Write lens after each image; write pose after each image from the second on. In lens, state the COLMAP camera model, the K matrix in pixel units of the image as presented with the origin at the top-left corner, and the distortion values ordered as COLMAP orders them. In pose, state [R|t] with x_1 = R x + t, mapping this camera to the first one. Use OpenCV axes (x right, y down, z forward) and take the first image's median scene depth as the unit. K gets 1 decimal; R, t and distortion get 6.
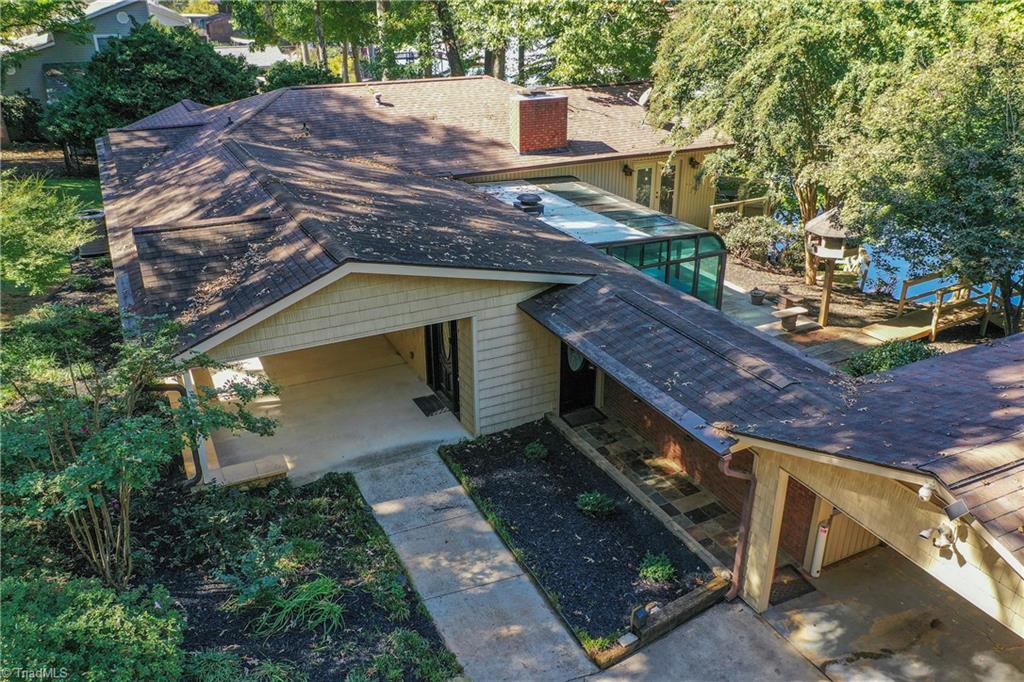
lens RADIAL K [[802.5, 0, 512.0], [0, 802.5, 341.0], [0, 0, 1]] dist [-0.001230, 0.003709]
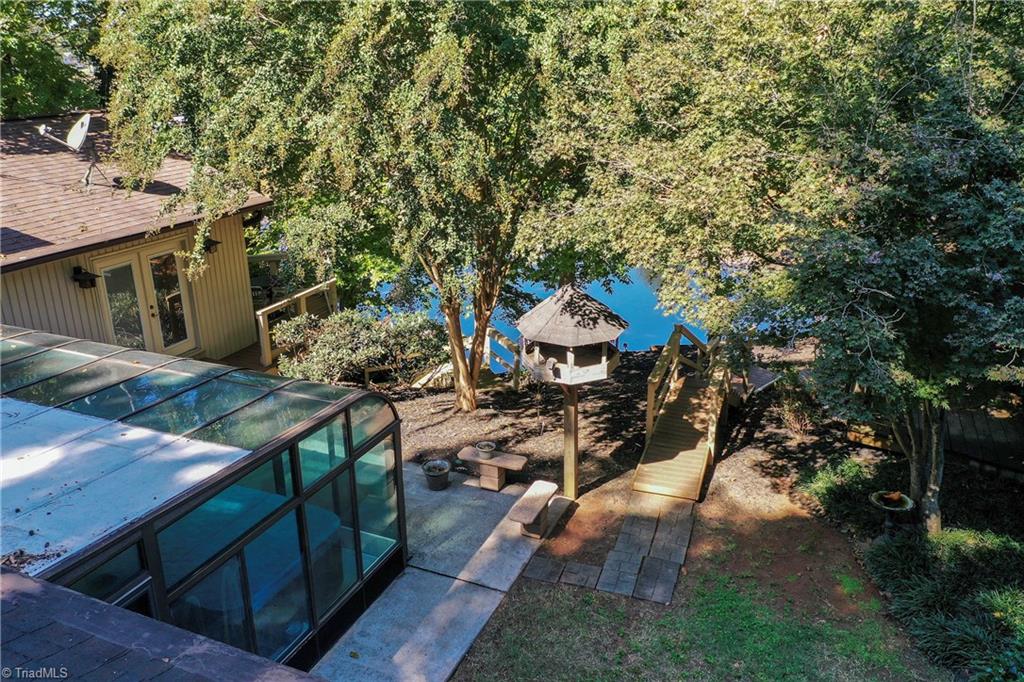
lens RADIAL K [[802.5, 0, 512.0], [0, 802.5, 341.0], [0, 0, 1]] dist [-0.001230, 0.003709]
pose [[0.766092, -0.219590, 0.604056, 0.048453], [0.264954, 0.964152, 0.014467, -0.135568], [-0.585579, 0.148964, 0.796810, 0.554930]]
